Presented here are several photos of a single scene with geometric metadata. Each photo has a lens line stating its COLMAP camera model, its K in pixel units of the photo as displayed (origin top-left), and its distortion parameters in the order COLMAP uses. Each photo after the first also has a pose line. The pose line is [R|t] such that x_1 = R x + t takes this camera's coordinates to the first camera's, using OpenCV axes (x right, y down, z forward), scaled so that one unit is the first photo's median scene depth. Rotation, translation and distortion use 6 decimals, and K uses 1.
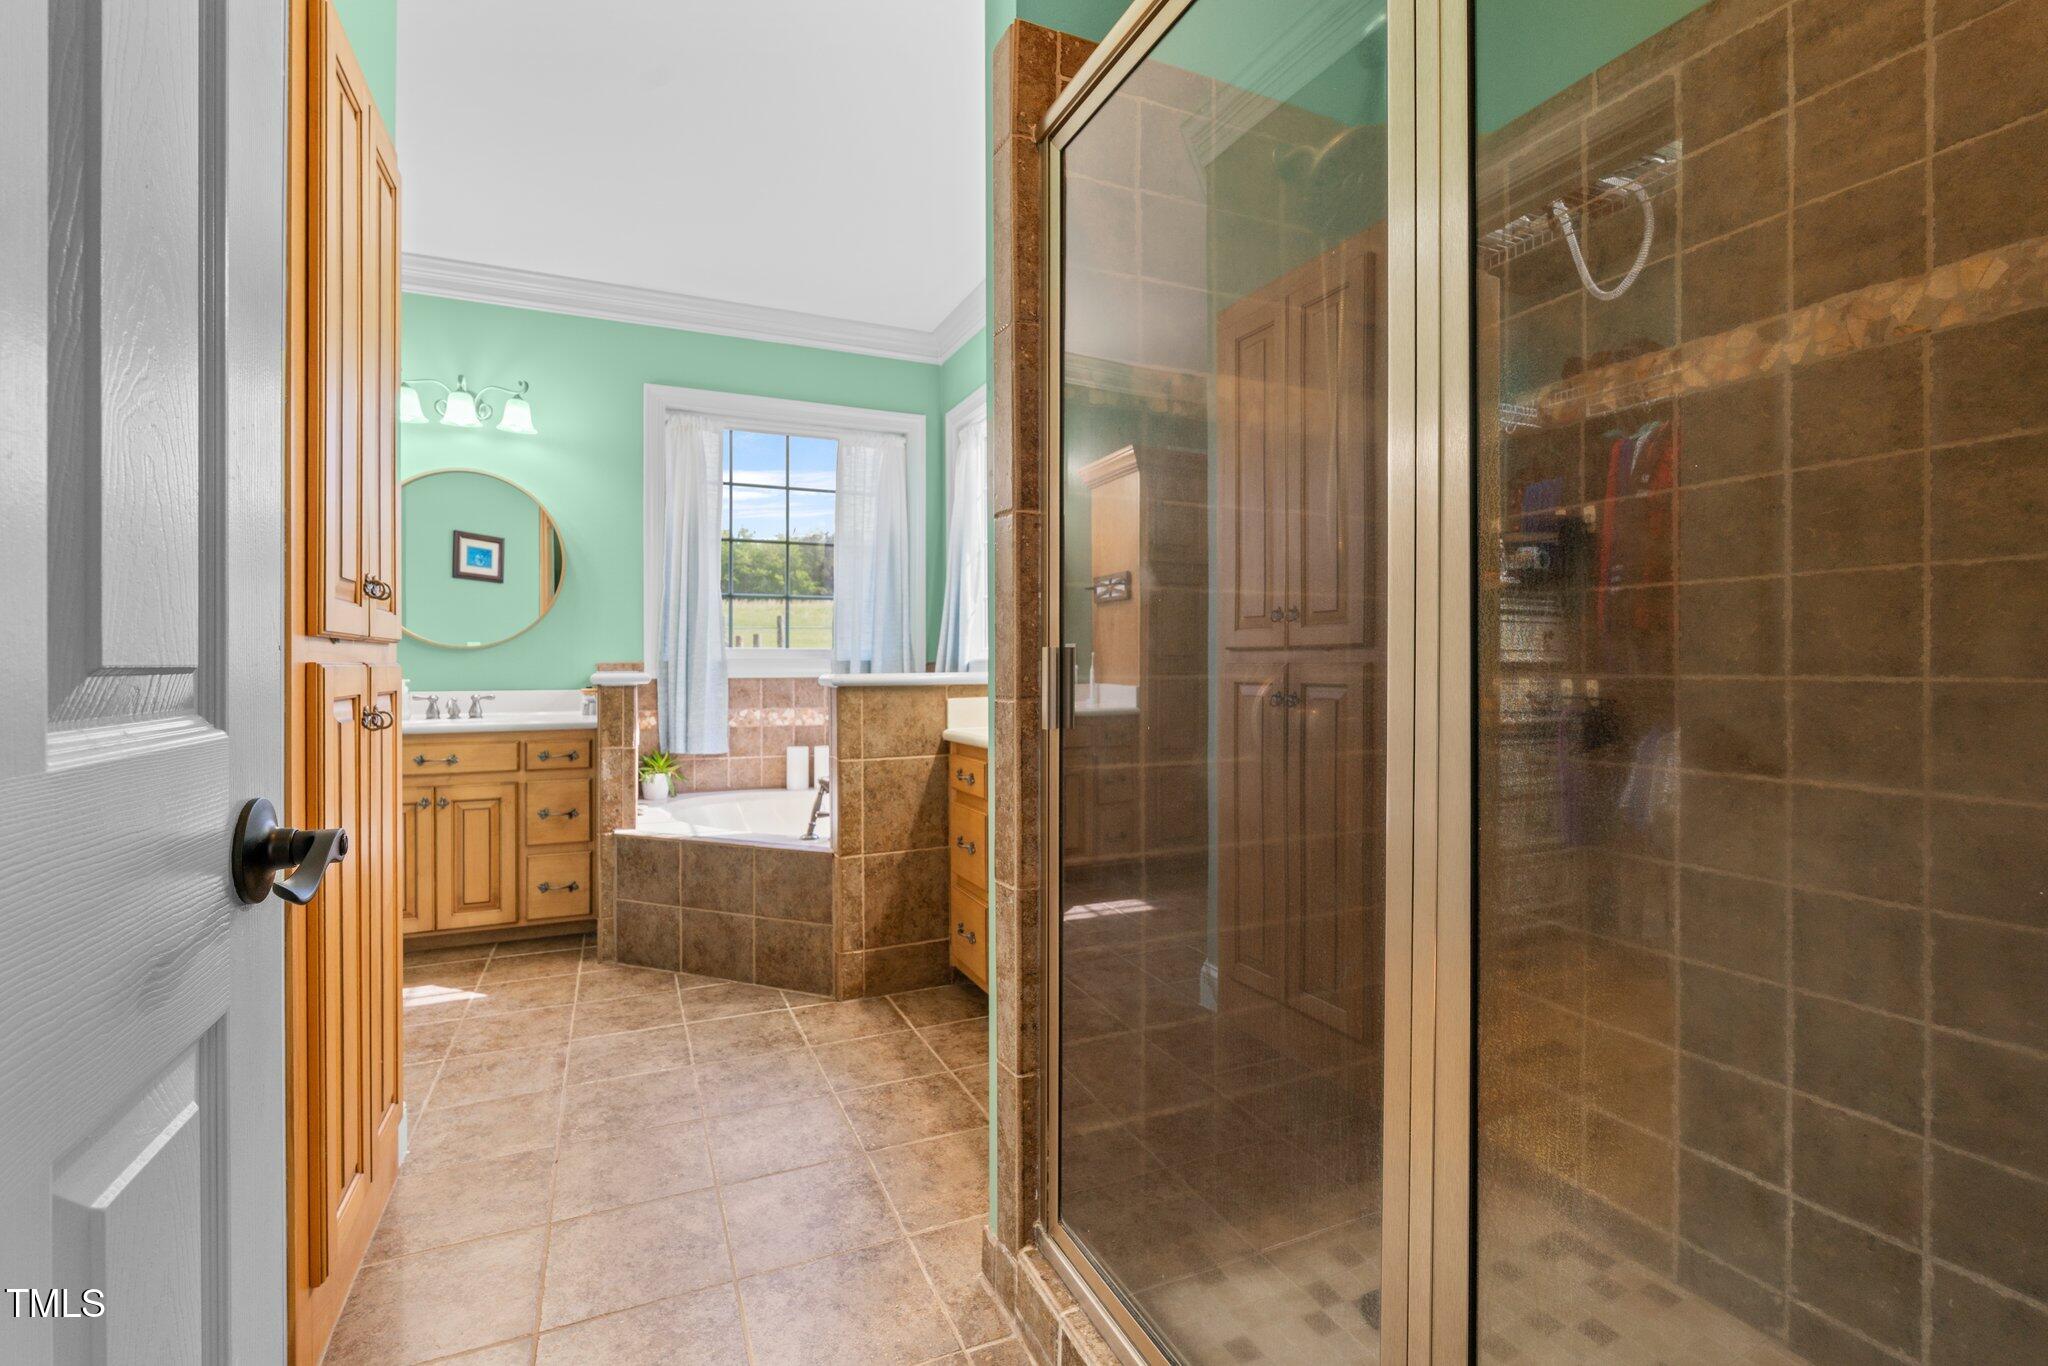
lens RADIAL K [[907.9, 0, 1022.8], [0, 907.9, 668.8], [0, 0, 1]] dist [-0.009371, 0.001622]
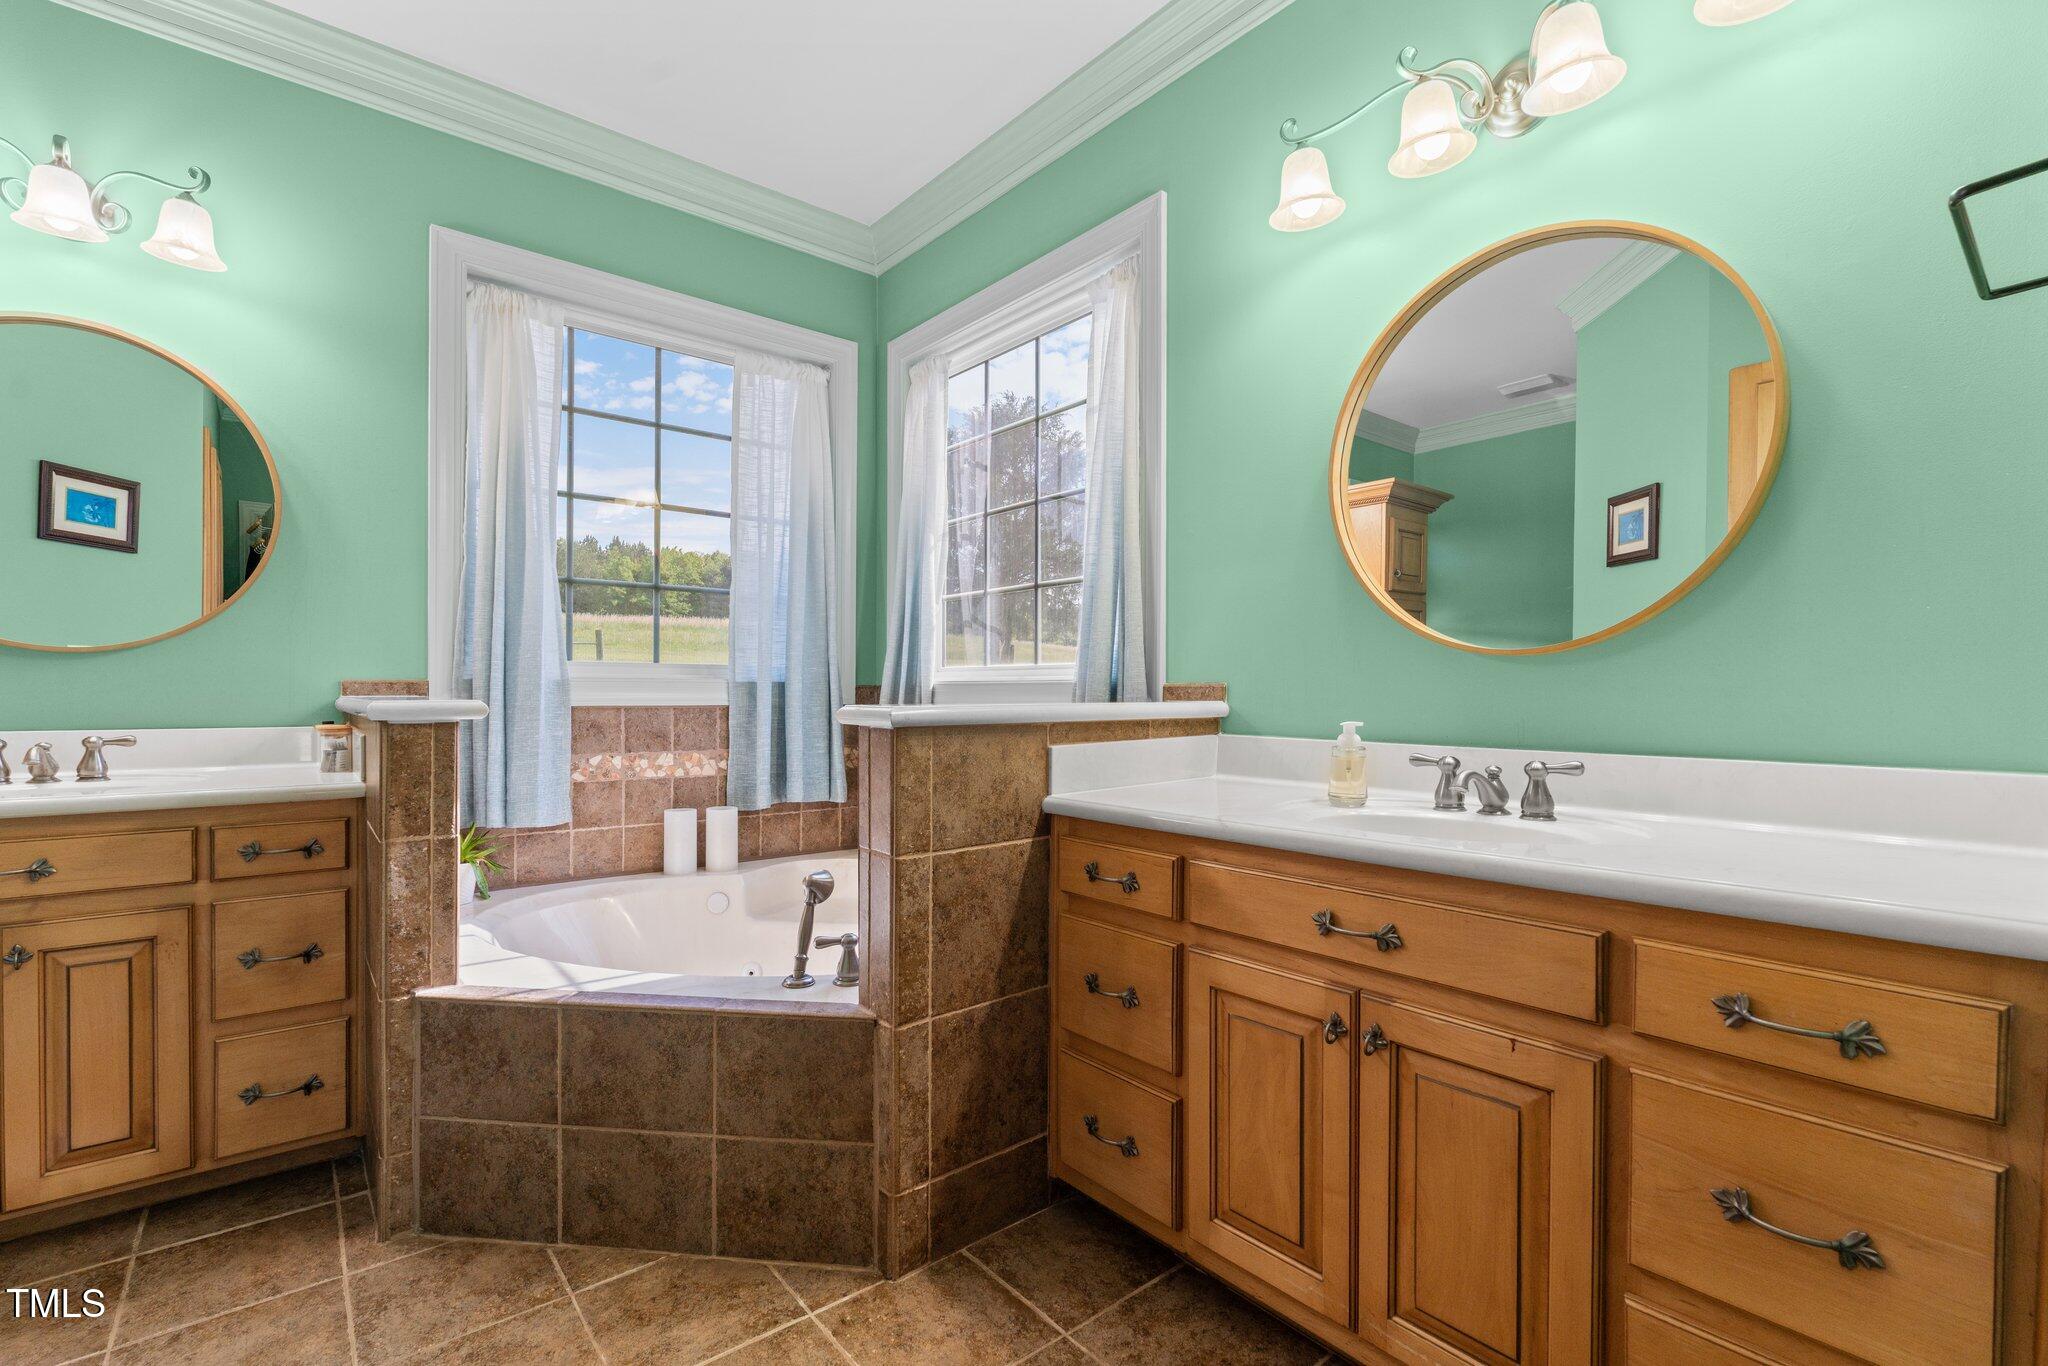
lens RADIAL K [[907.9, 0, 1024.2], [0, 907.9, 702.4], [0, 0, 1]] dist [-0.009371, 0.001622]
pose [[0.963536, 0.005248, 0.267529, -0.242629], [-0.007720, 0.999937, 0.008189, -0.001012], [-0.267469, -0.009956, 0.963515, 0.380342]]
